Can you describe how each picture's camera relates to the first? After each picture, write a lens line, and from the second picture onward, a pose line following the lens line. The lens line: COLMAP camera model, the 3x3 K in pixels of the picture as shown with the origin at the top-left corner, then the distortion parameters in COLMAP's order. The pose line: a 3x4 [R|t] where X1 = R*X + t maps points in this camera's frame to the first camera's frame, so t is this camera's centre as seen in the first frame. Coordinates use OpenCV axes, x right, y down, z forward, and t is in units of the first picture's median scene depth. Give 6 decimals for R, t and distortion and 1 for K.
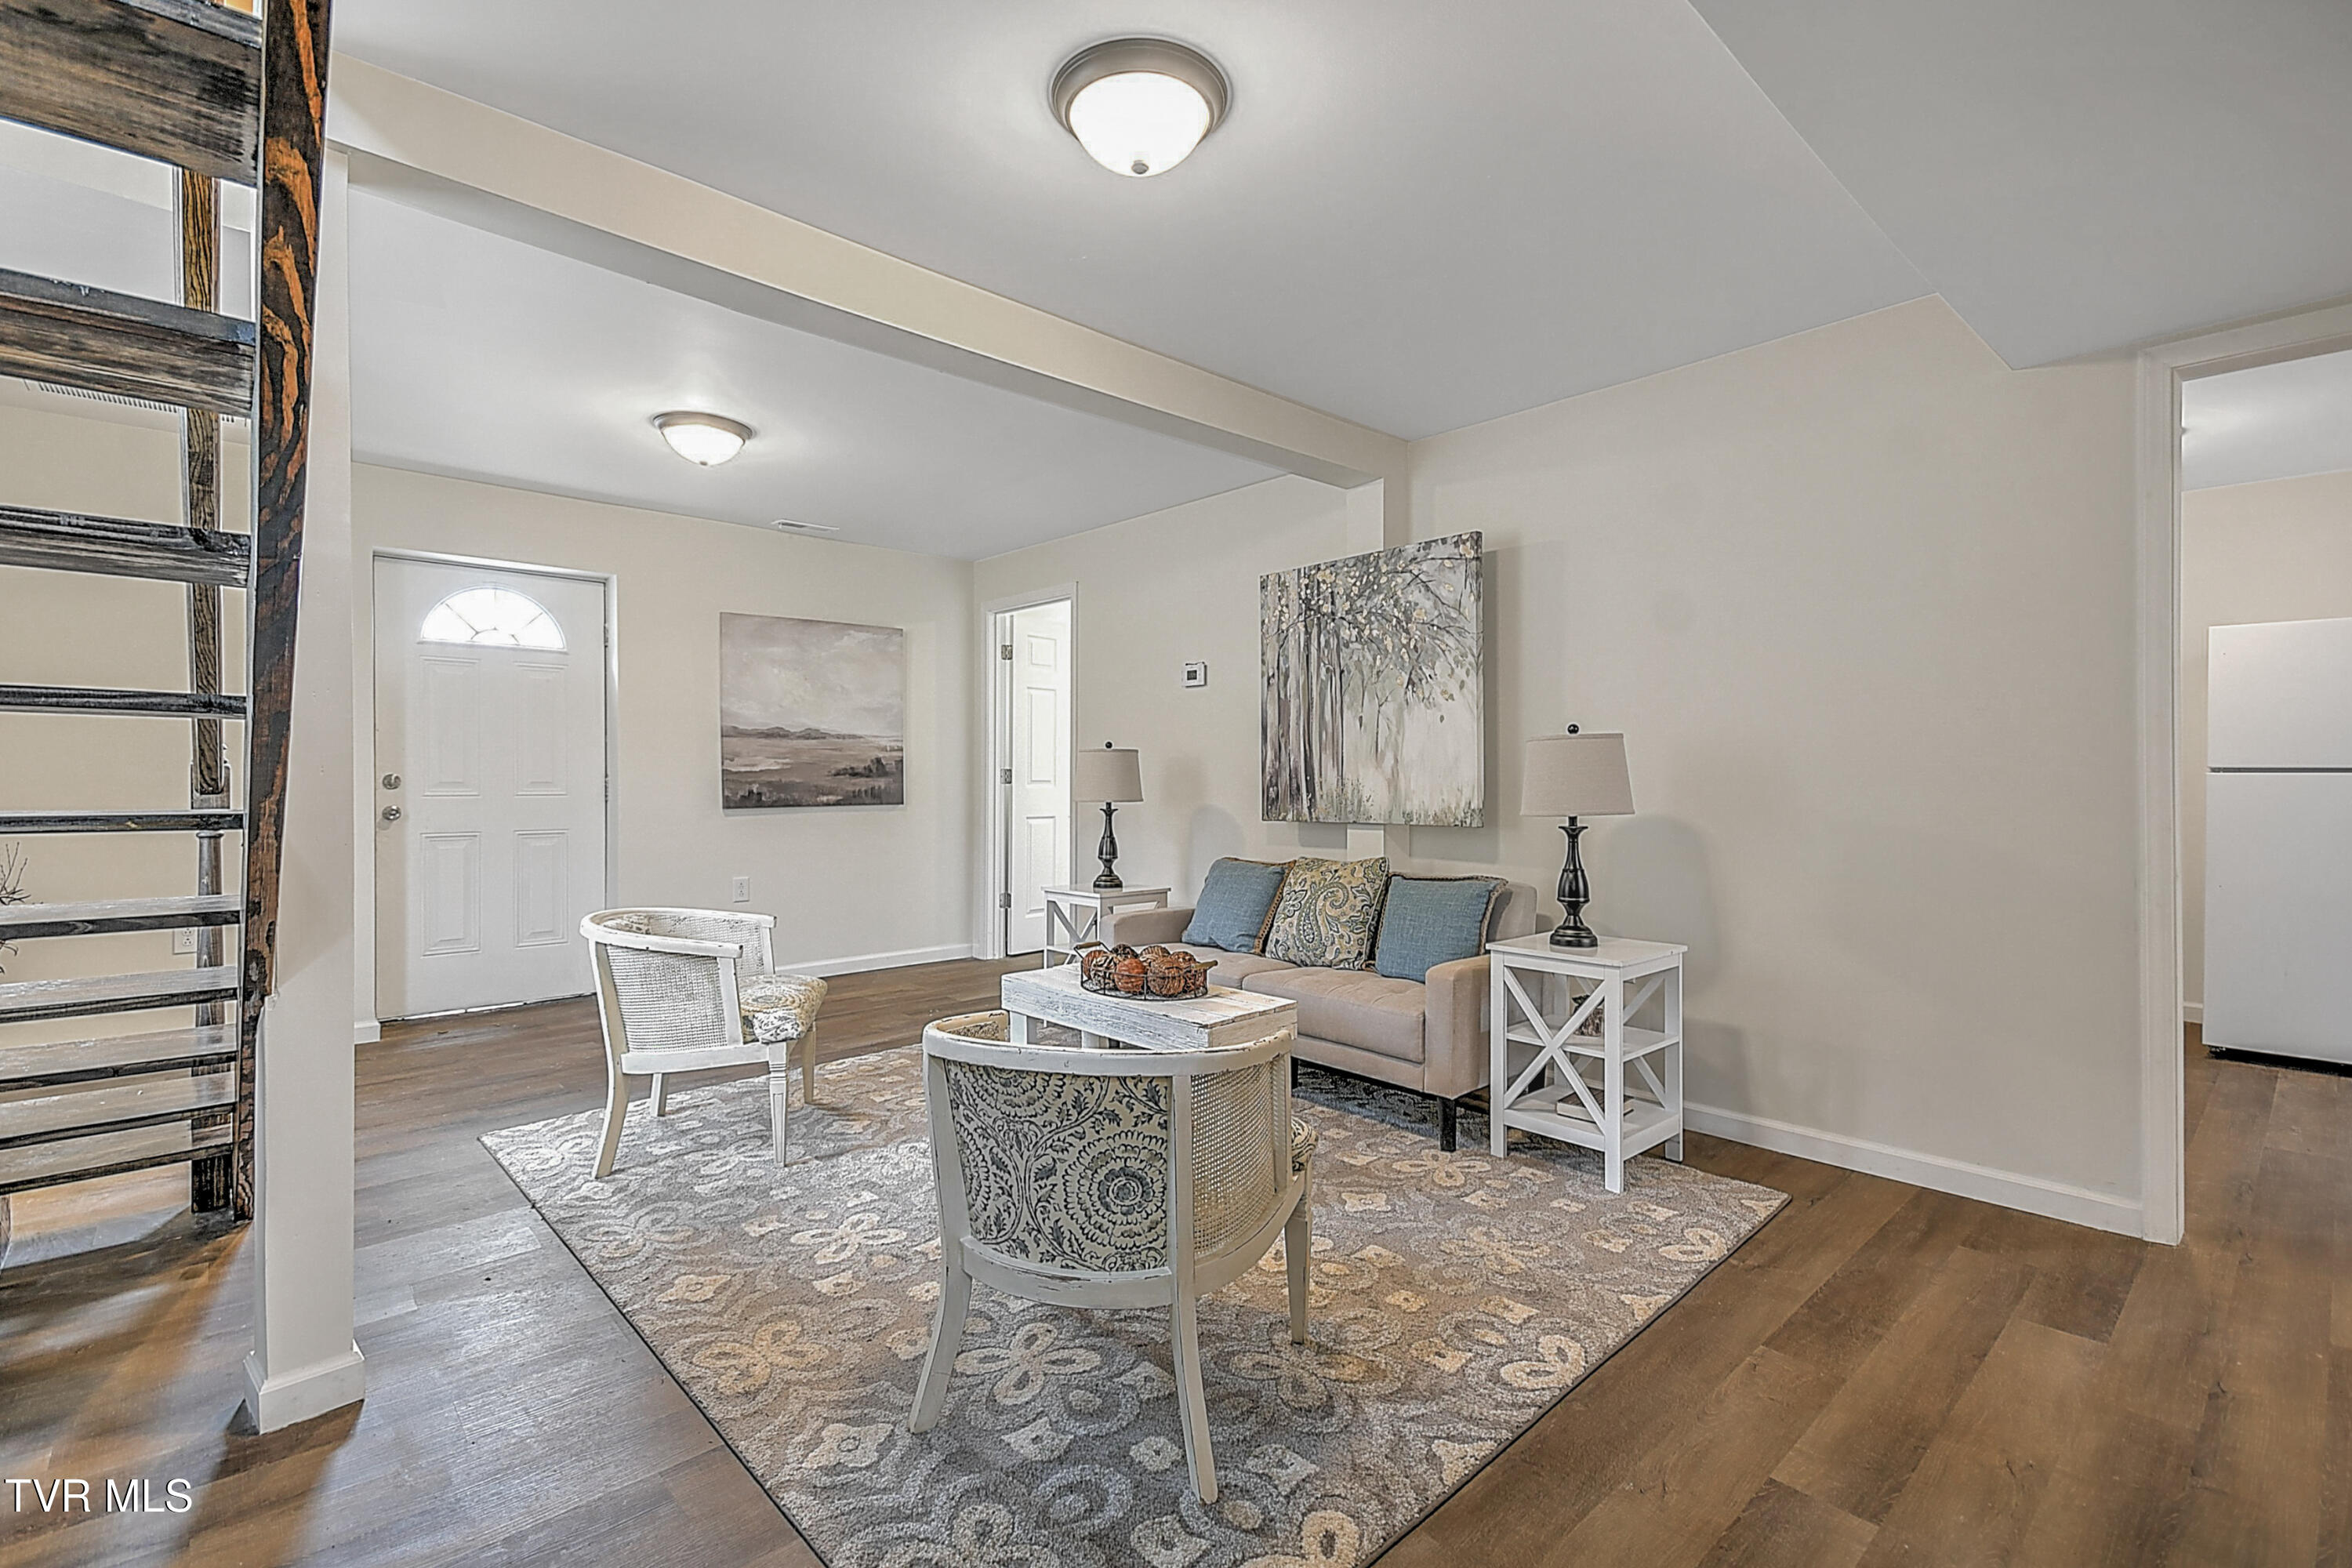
lens RADIAL K [[1058.7, 0, 1171.1], [0, 1058.7, 779.5], [0, 0, 1]] dist [0.014570, -0.009893]
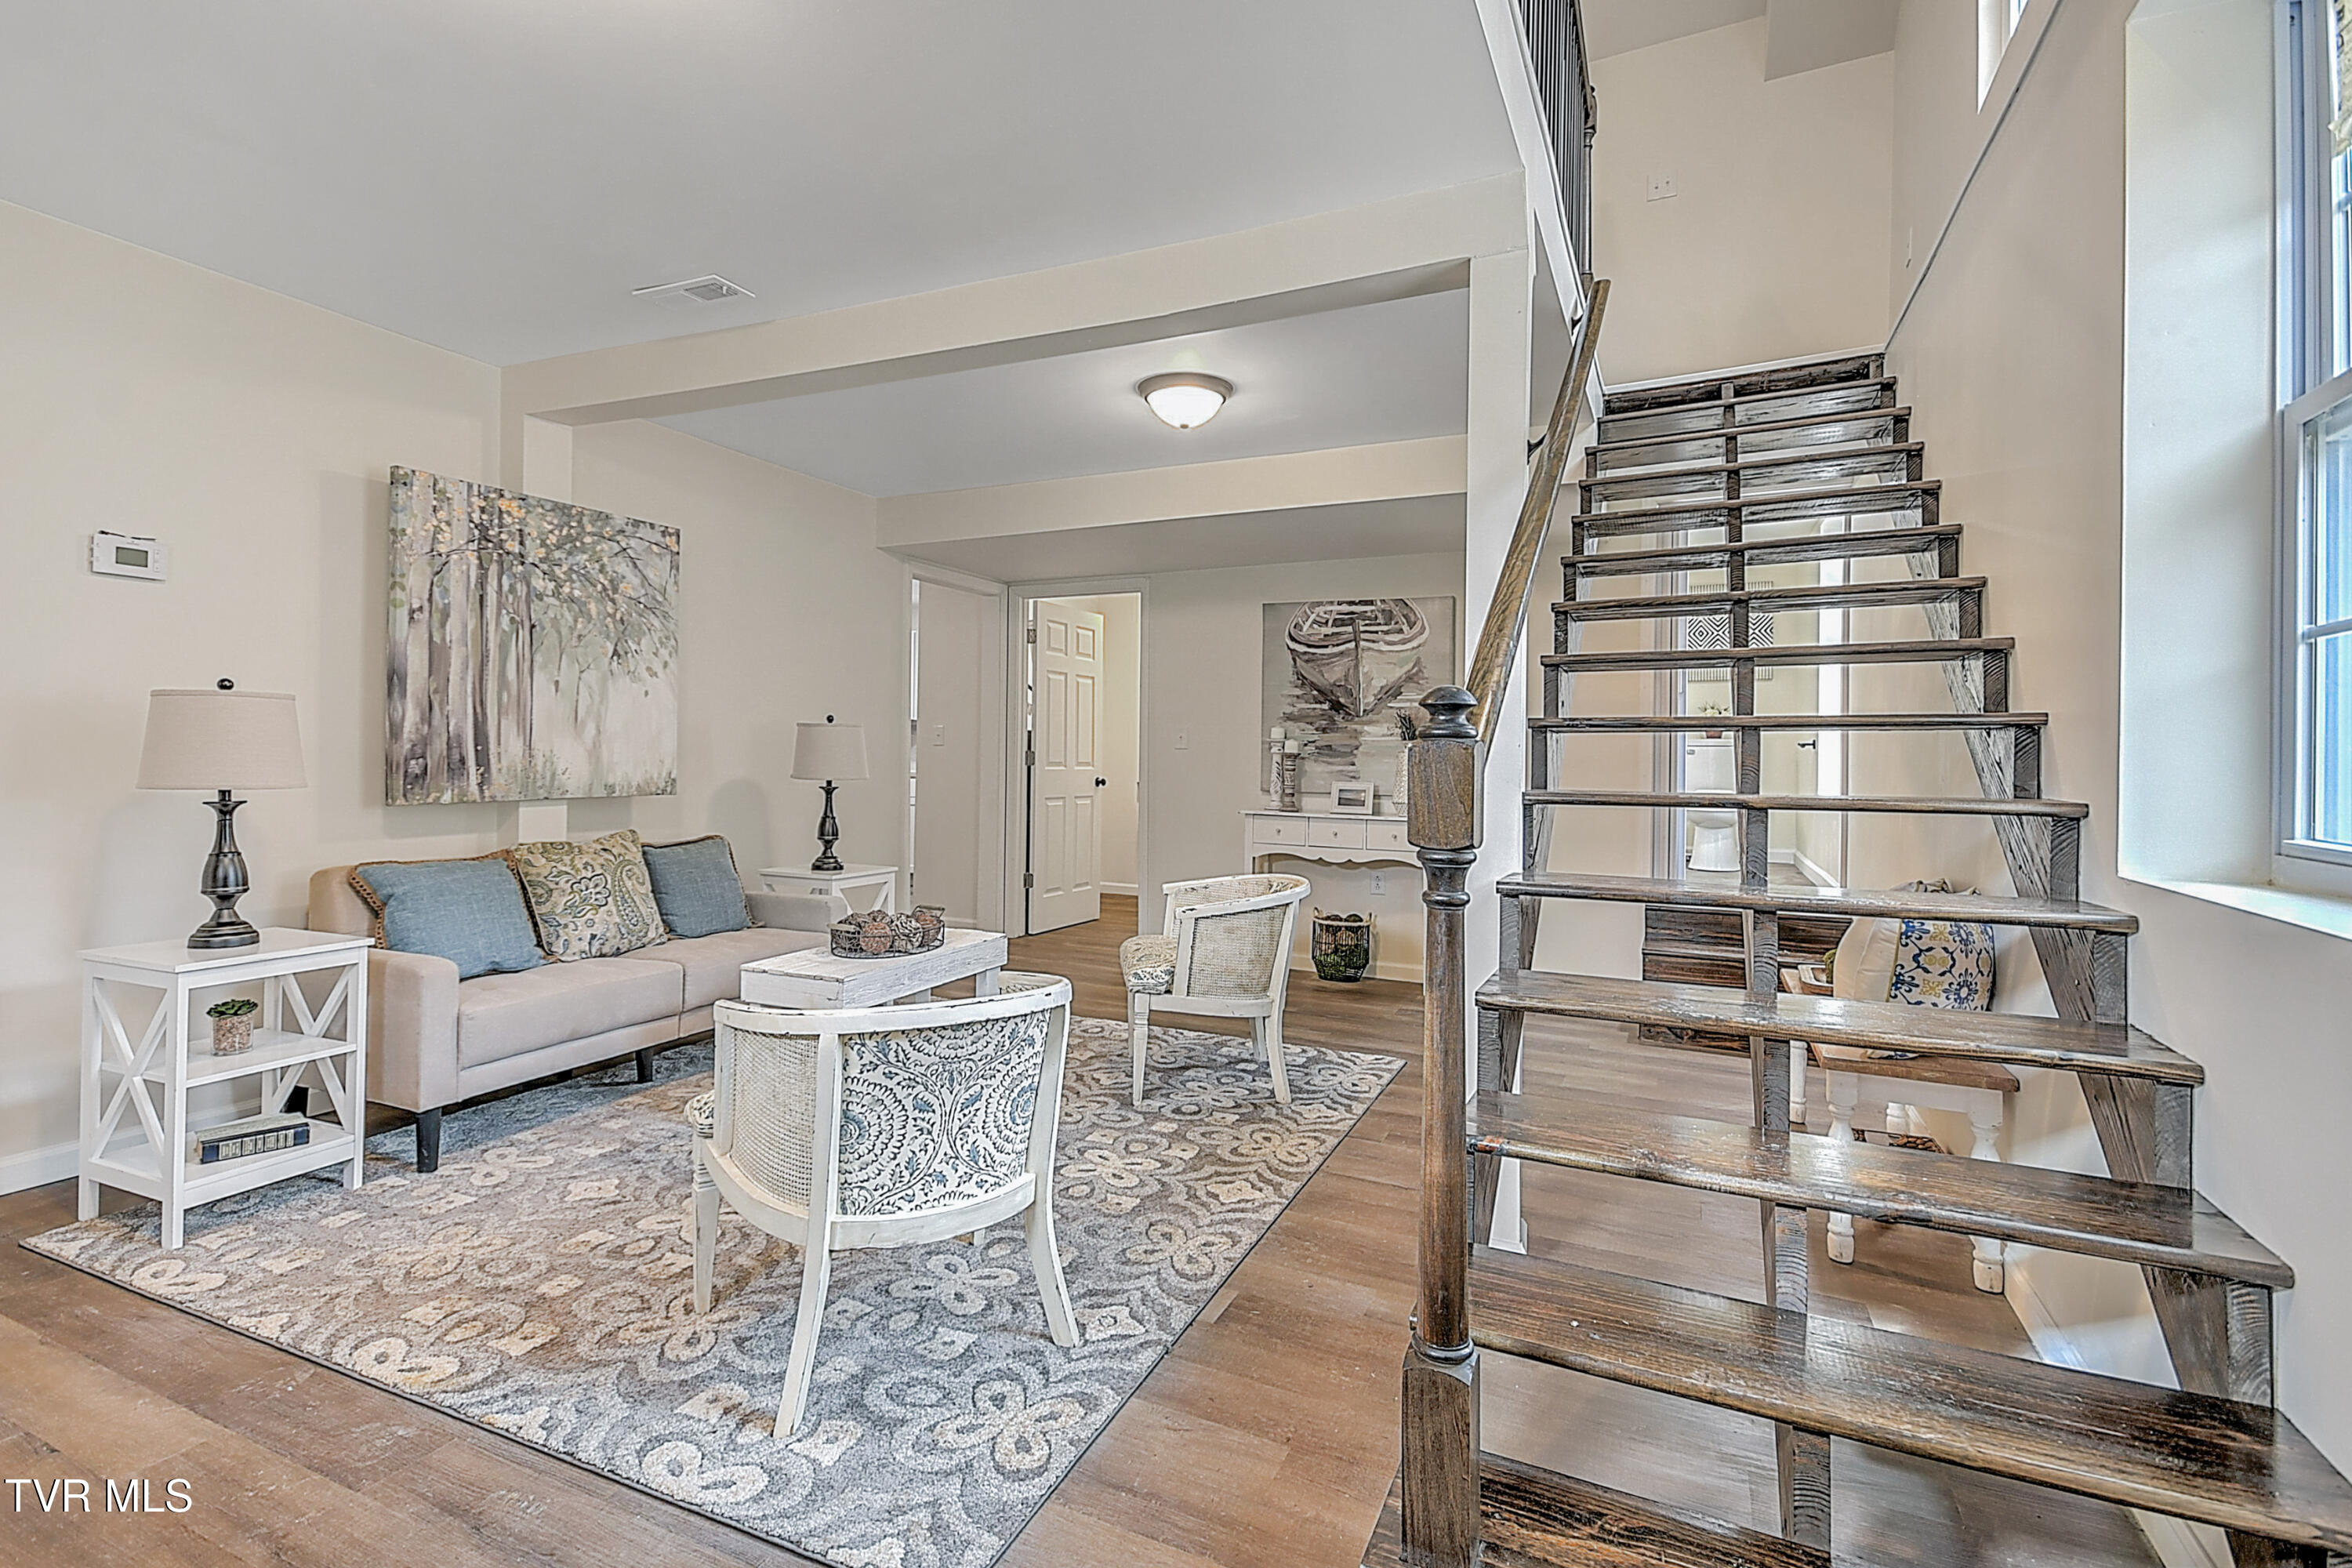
lens RADIAL K [[1105.0, 0, 1135.0], [0, 1105.0, 744.4], [0, 0, 1]] dist [0.014188, -0.002809]
pose [[-0.377233, -0.000313, 0.926118, -0.873709], [-0.017592, 0.999822, -0.006827, -0.007192], [-0.925951, -0.018868, -0.377171, 0.889386]]
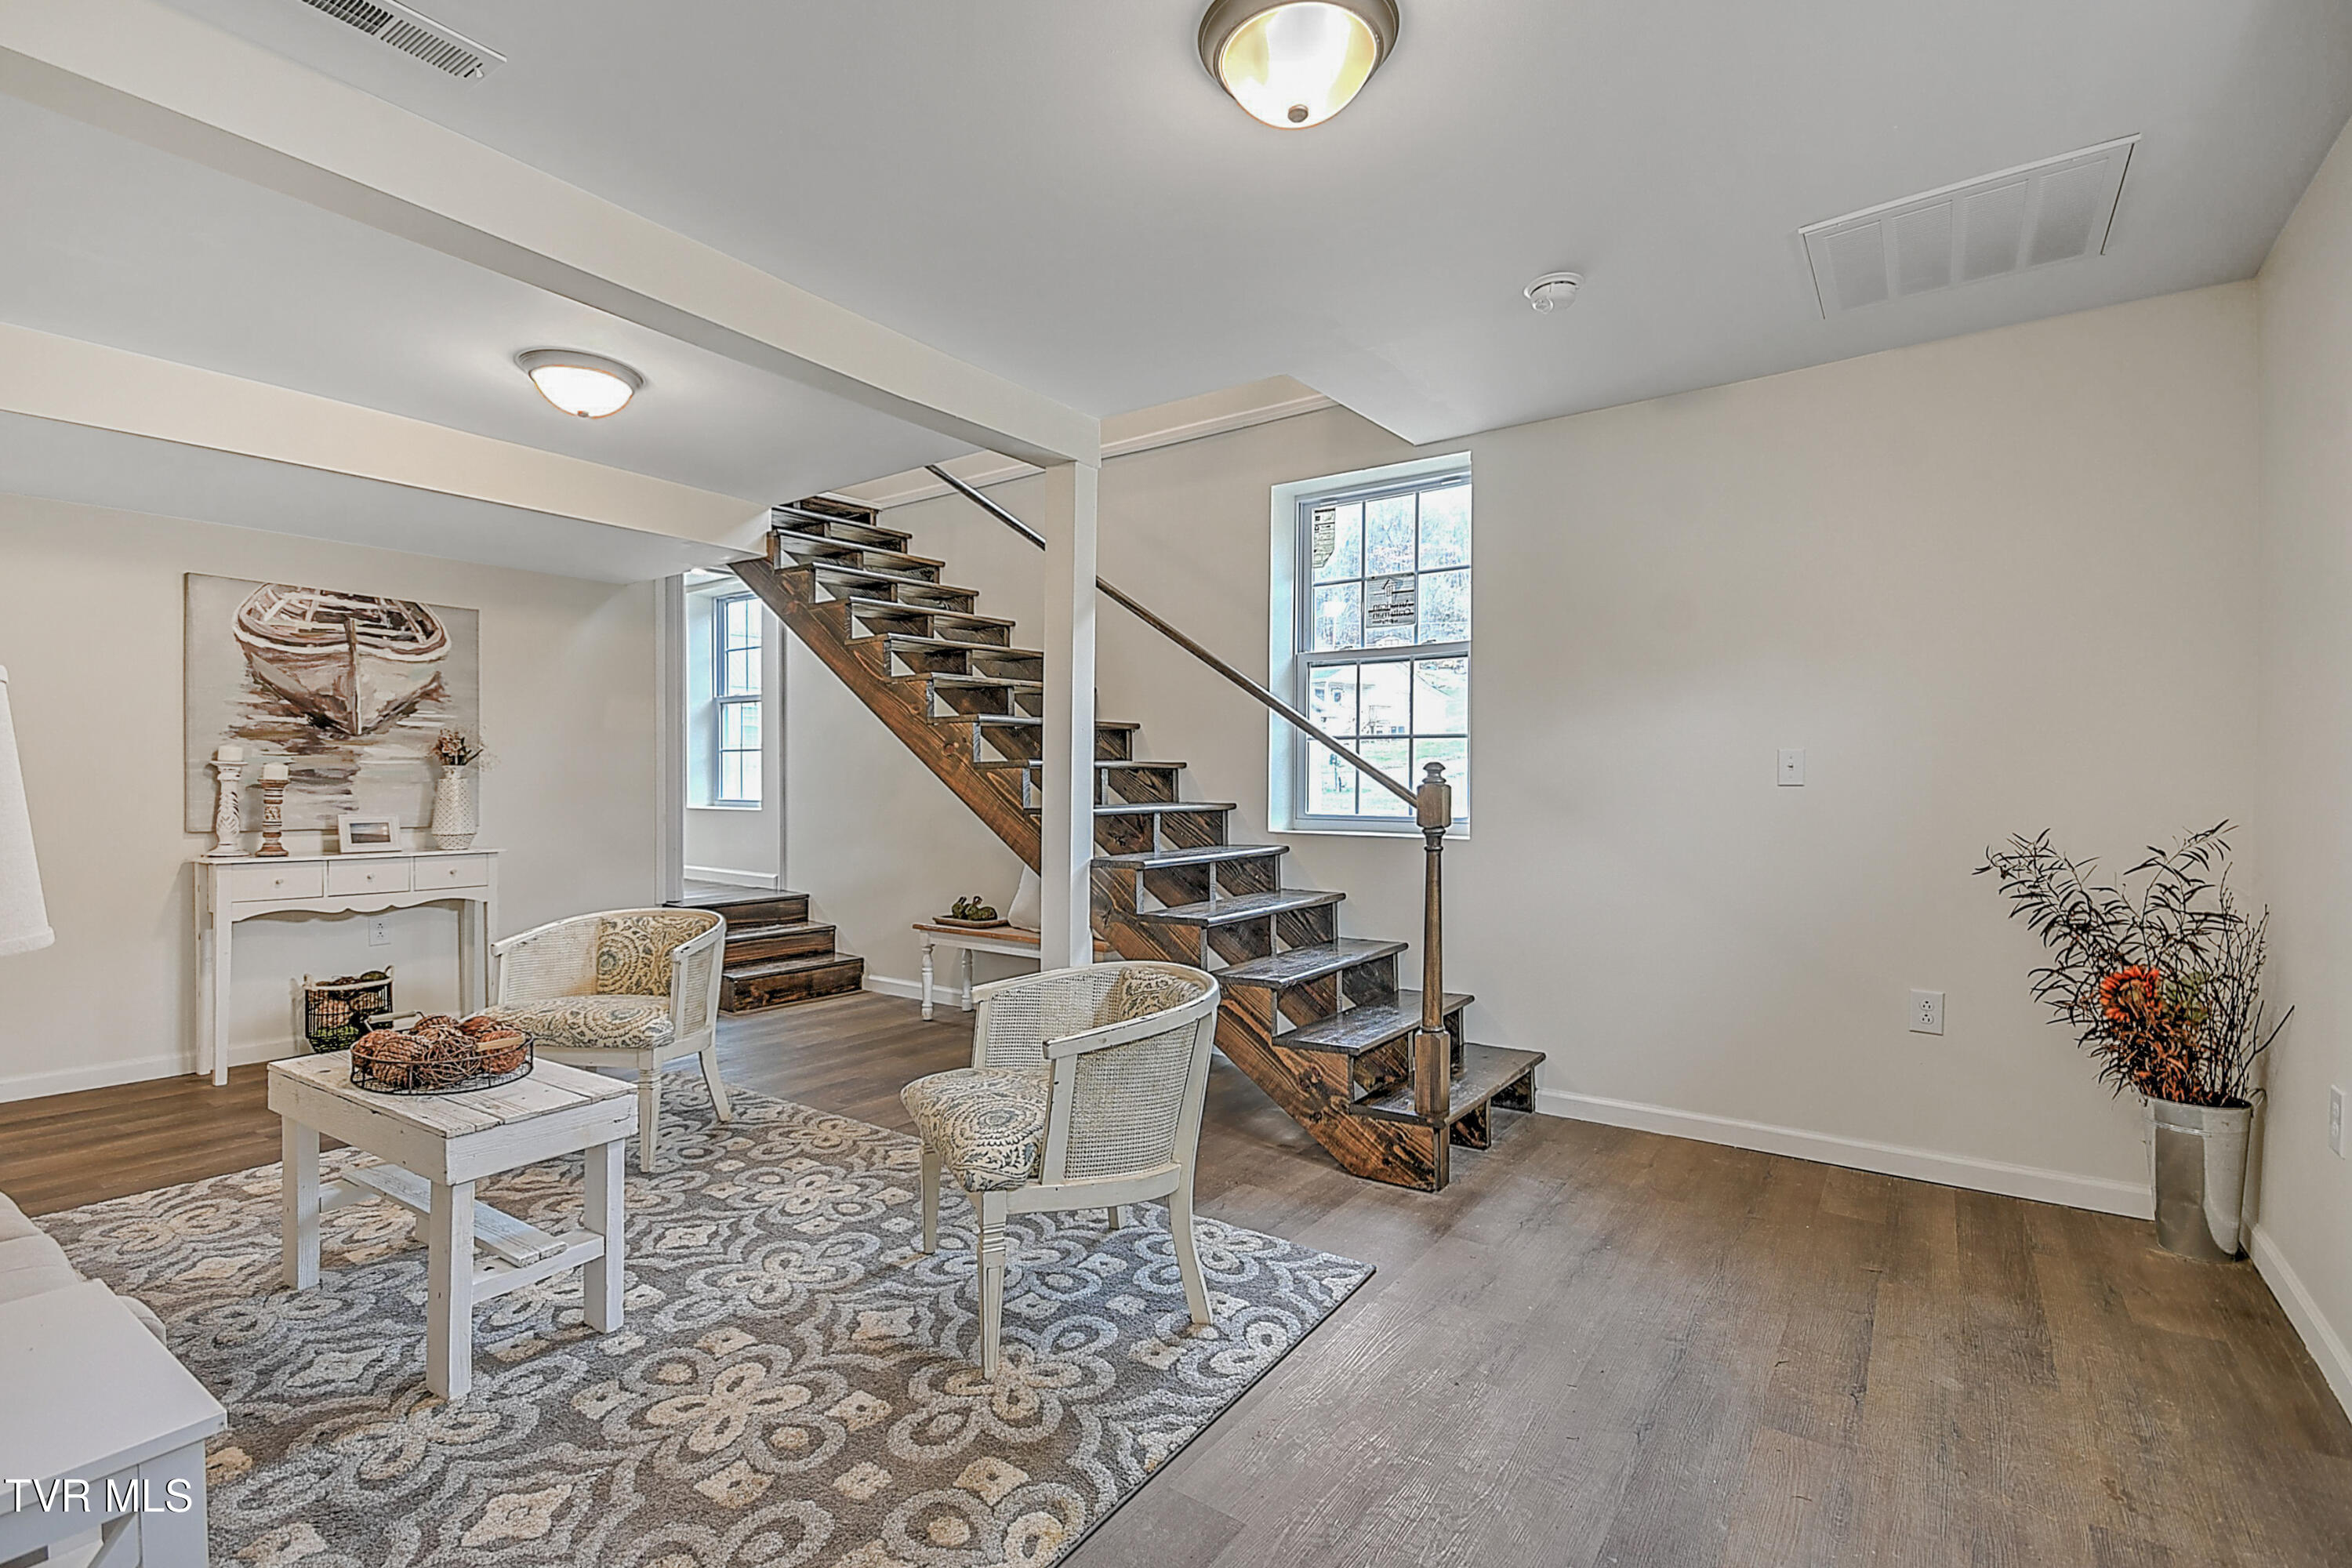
lens RADIAL K [[1058.7, 0, 1163.3], [0, 1058.7, 798.7], [0, 0, 1]] dist [0.014570, -0.009893]
pose [[-0.976843, -0.003886, -0.213923, -0.271692], [-0.006917, 0.999886, 0.013422, -0.011261], [0.213846, 0.014591, -0.976758, 1.374301]]
